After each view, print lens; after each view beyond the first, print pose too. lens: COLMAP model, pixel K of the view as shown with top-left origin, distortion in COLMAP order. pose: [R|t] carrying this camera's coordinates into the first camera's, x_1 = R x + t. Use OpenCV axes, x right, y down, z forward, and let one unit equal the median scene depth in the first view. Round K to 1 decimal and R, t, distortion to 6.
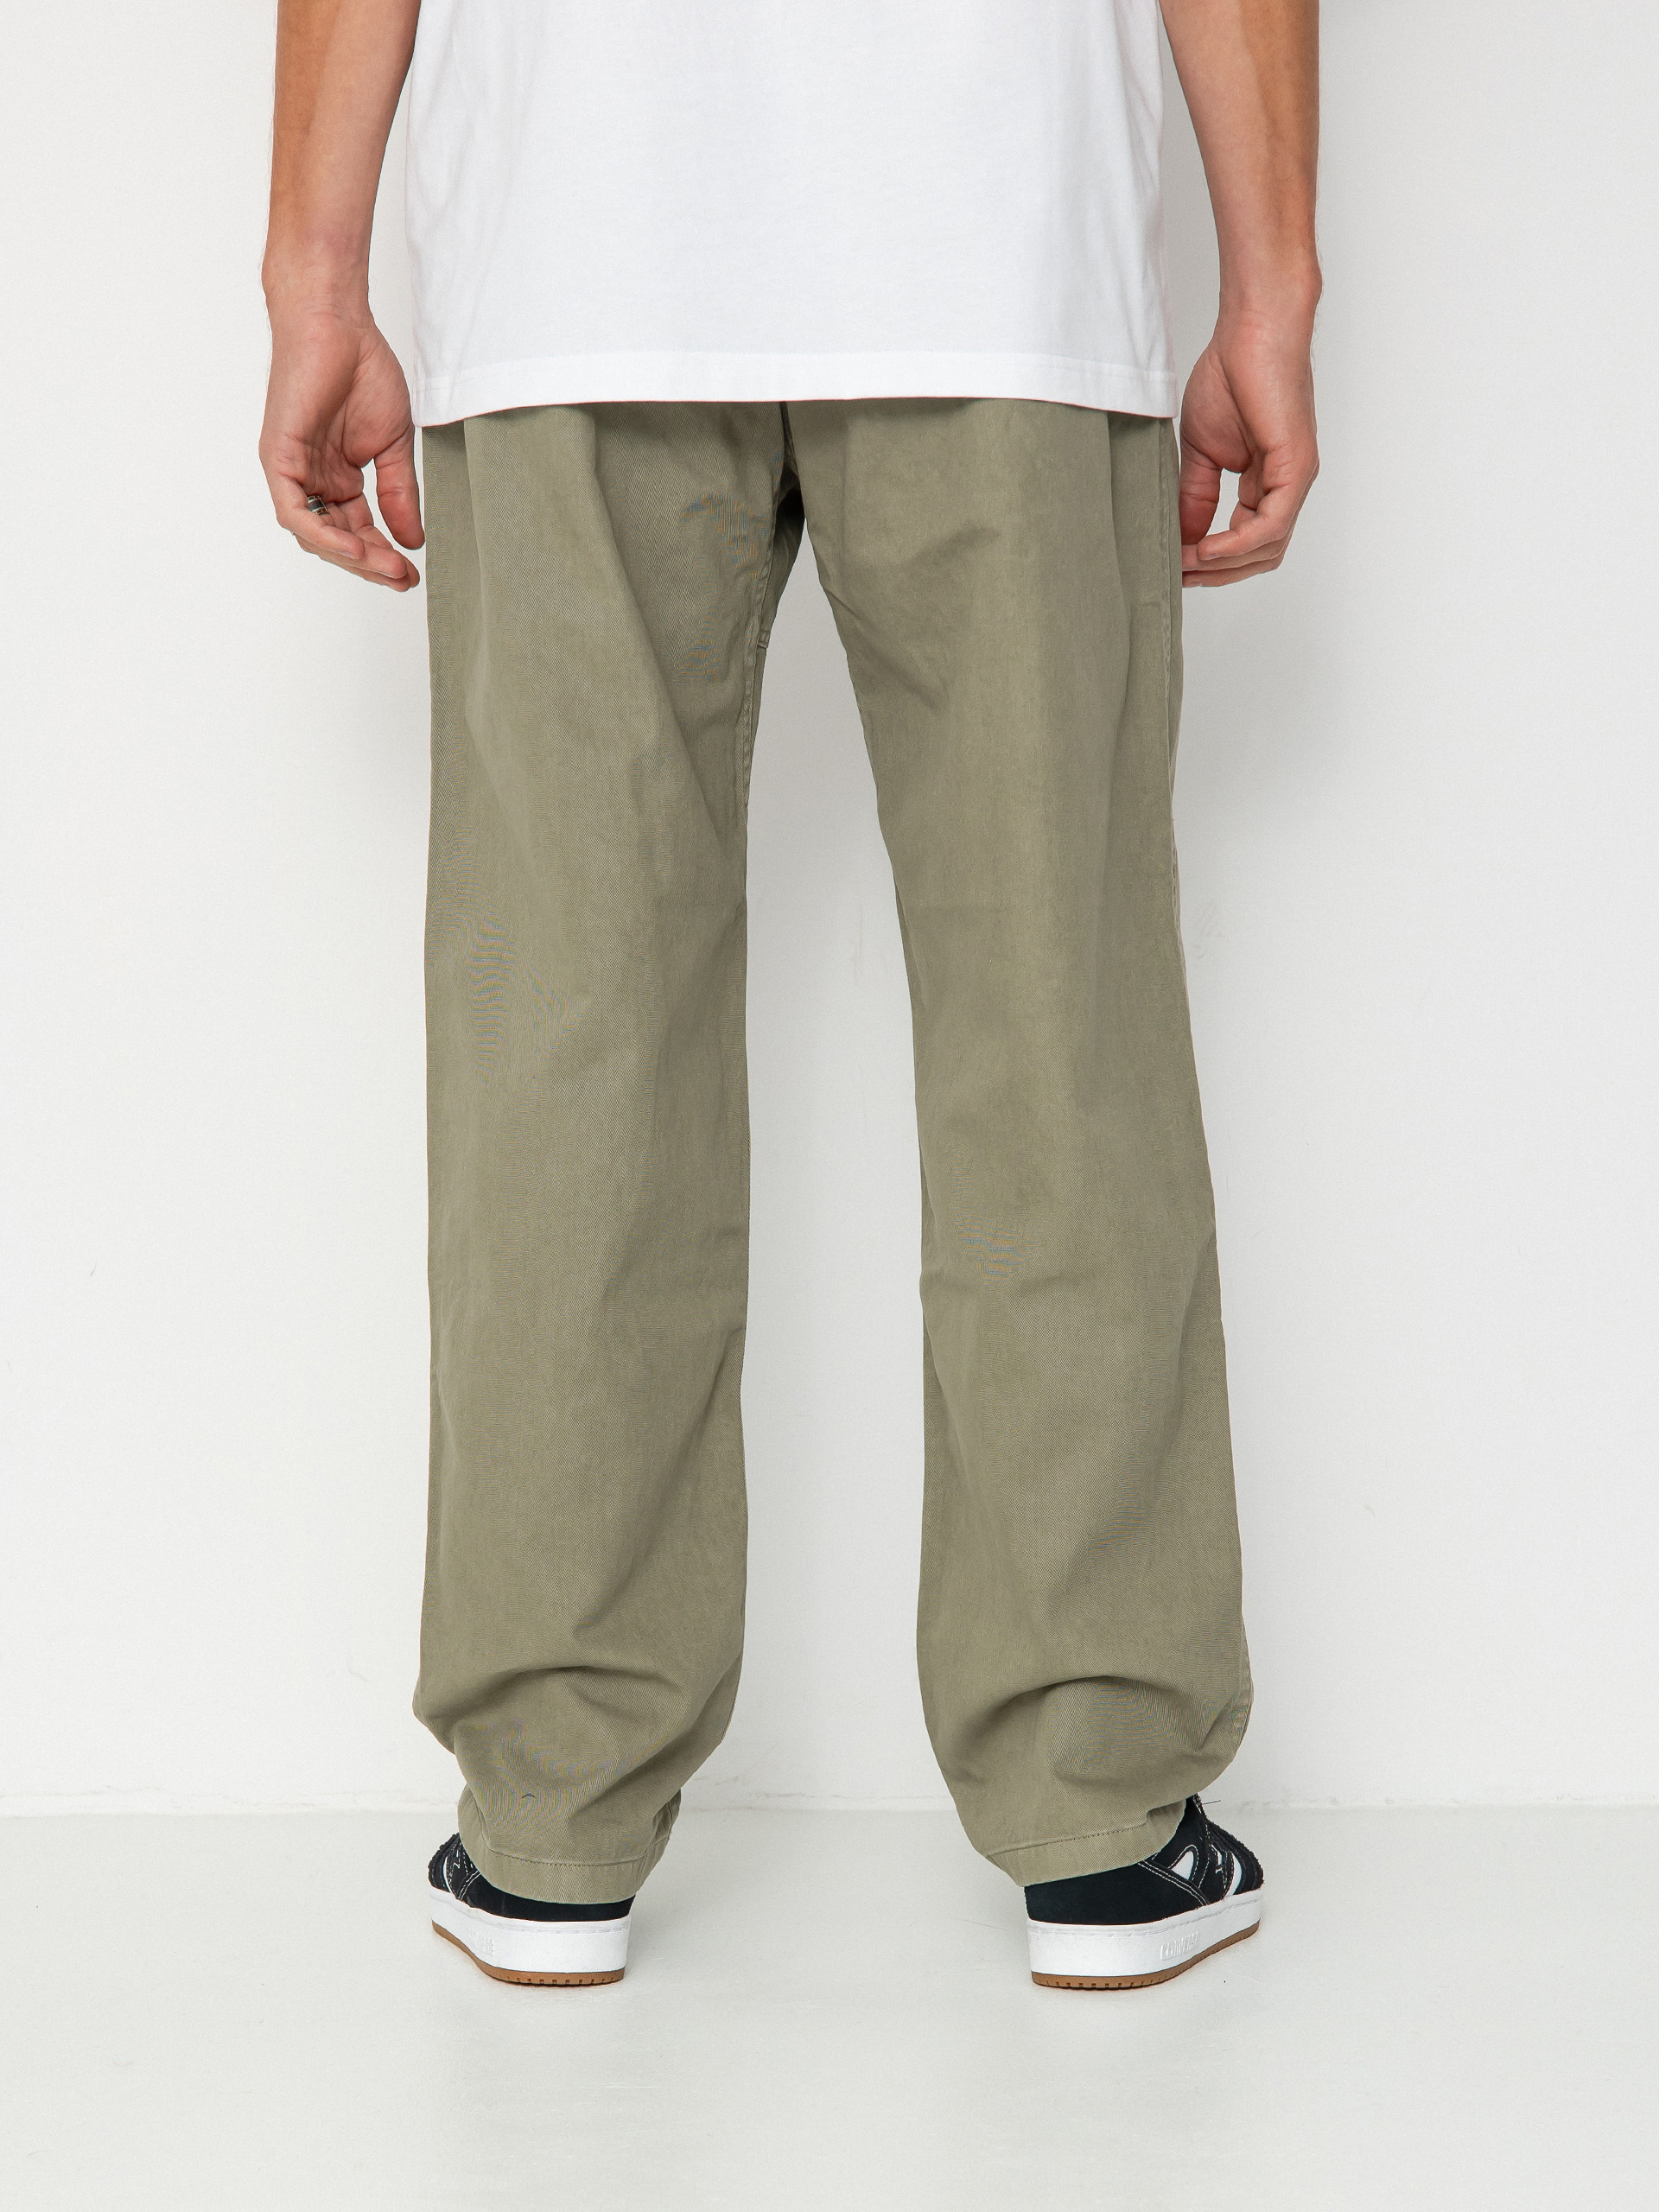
lens RADIAL K [[4122.0, 0, 829.5], [0, 4122.0, 1106.0], [0, 0, 1]] dist [0.017026, -0.016009]
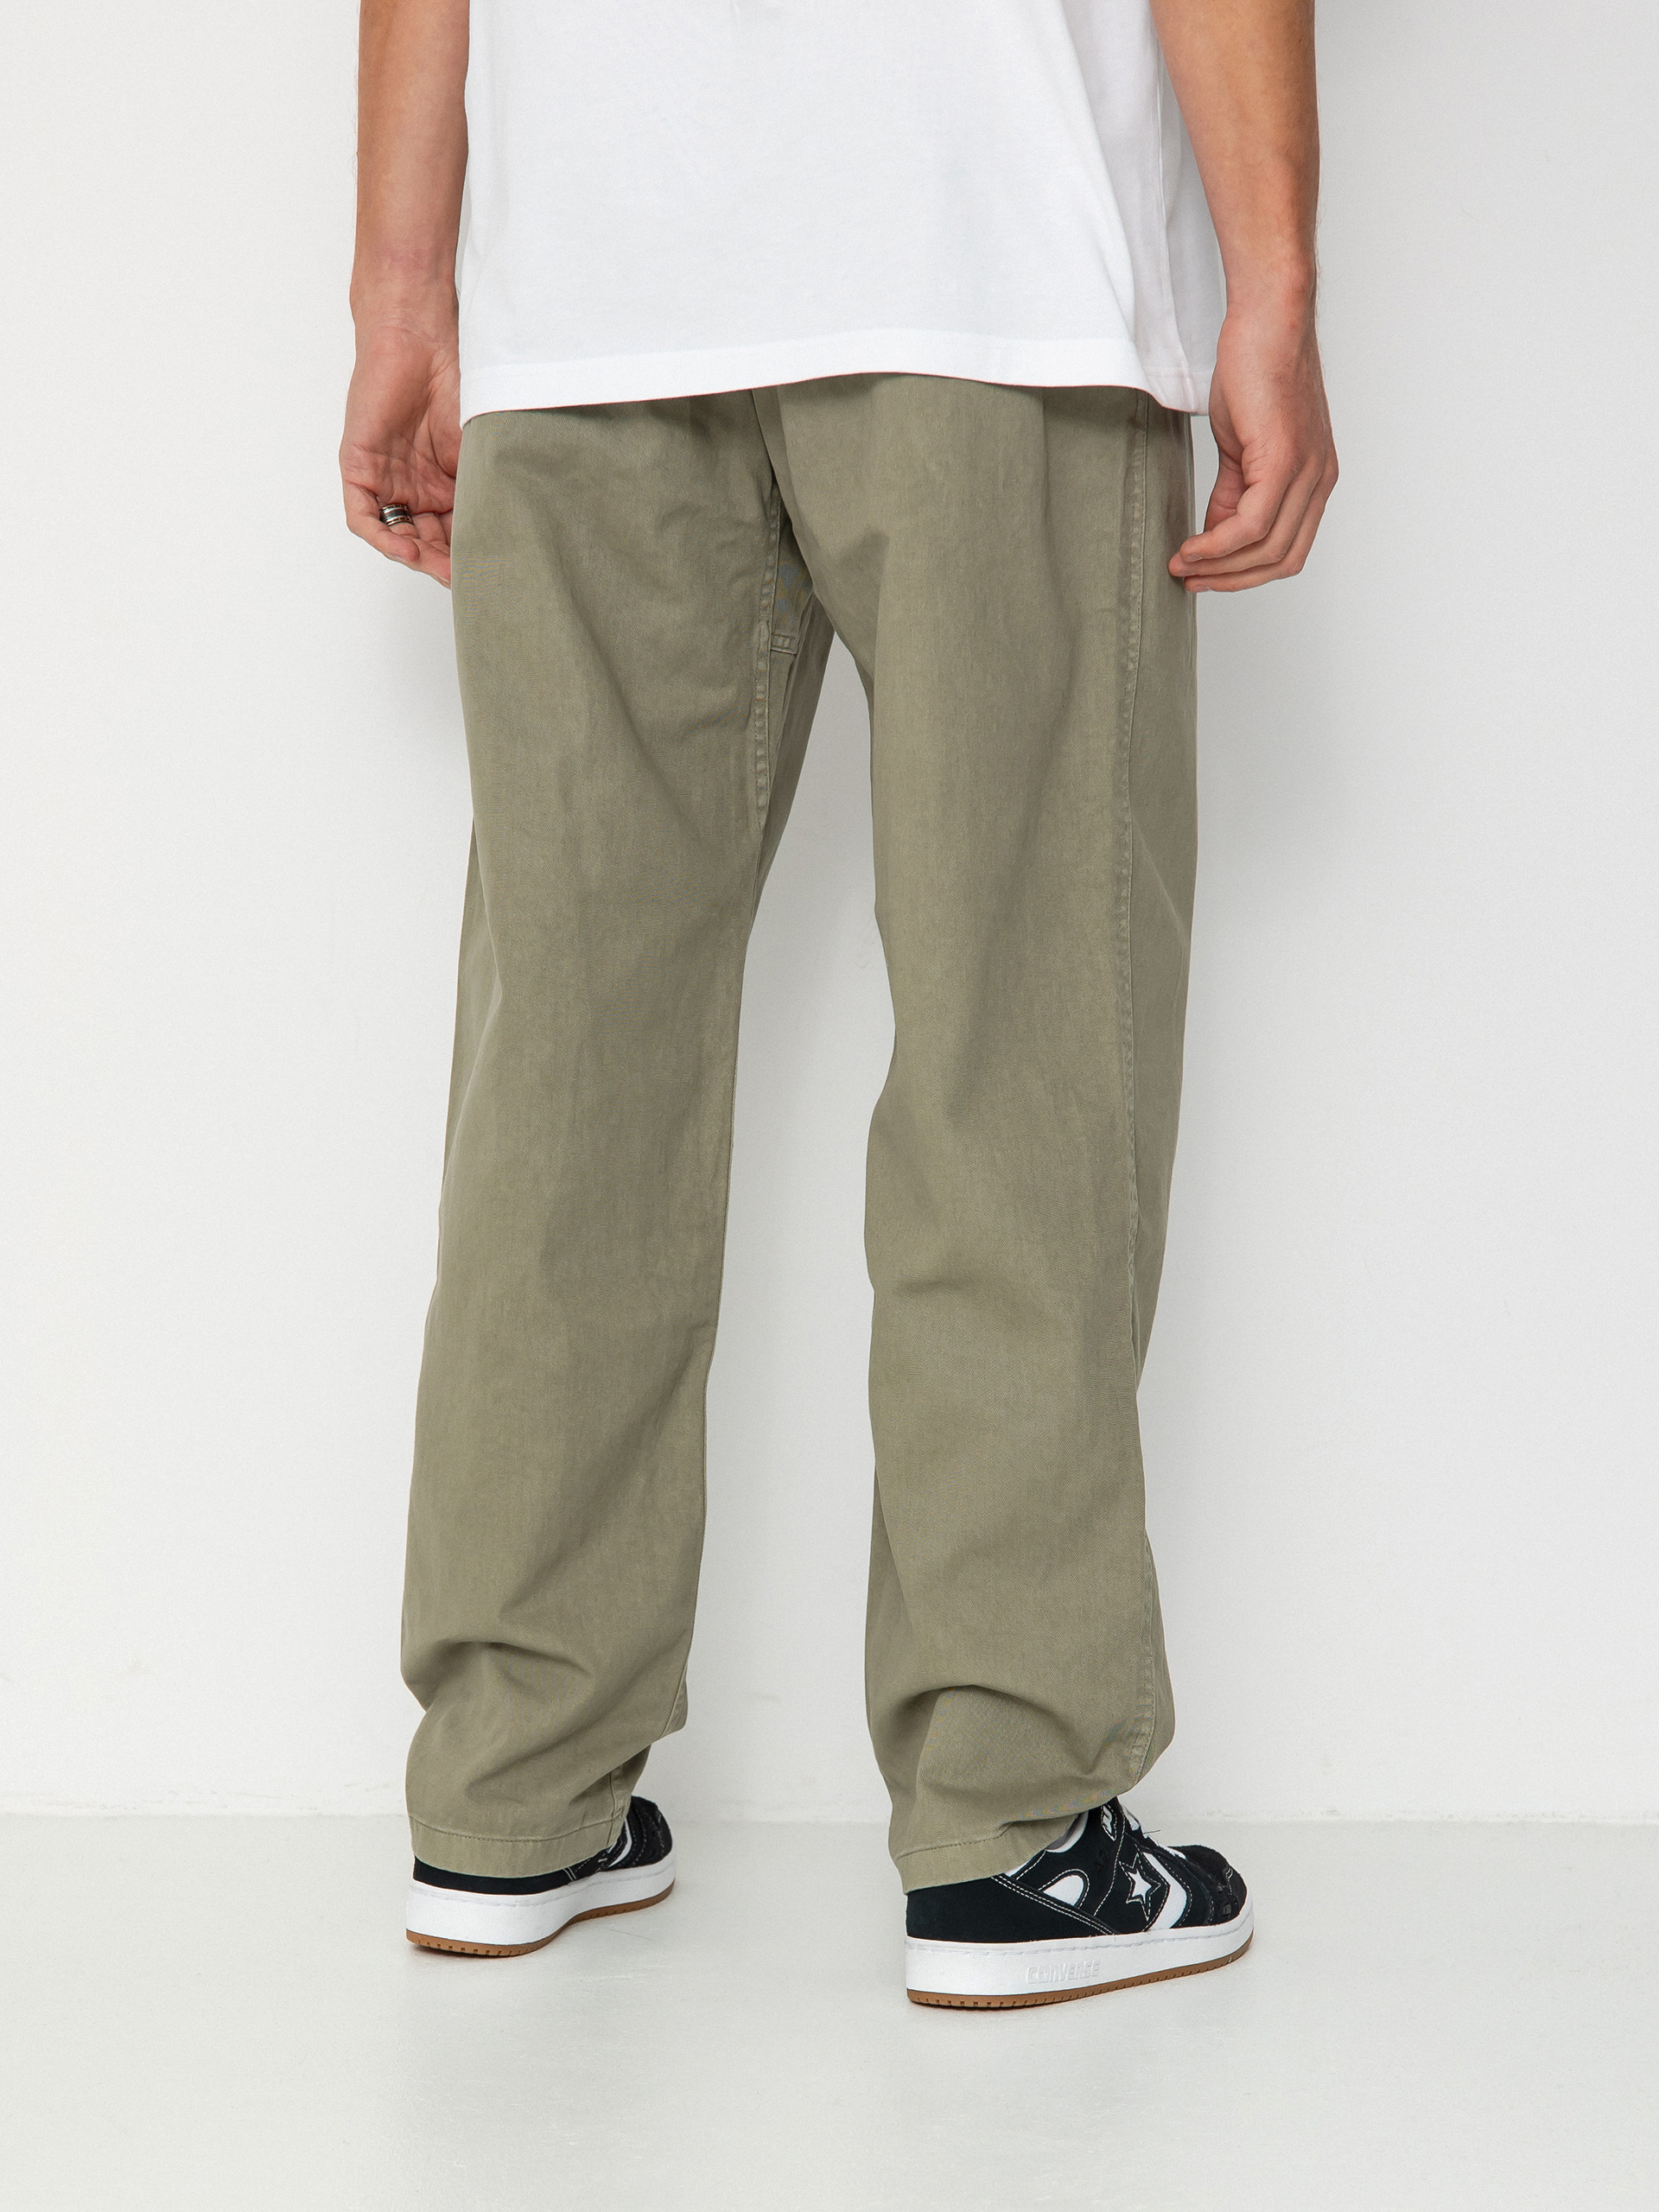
lens RADIAL K [[4184.2, 0, 829.5], [0, 4184.2, 1106.0], [0, 0, 1]] dist [0.023616, 0.059448]
pose [[0.962856, 0.037436, -0.267408, 0.287264], [-0.040644, 0.999153, -0.006471, 0.006076], [0.266939, 0.017099, 0.963562, 0.018854]]
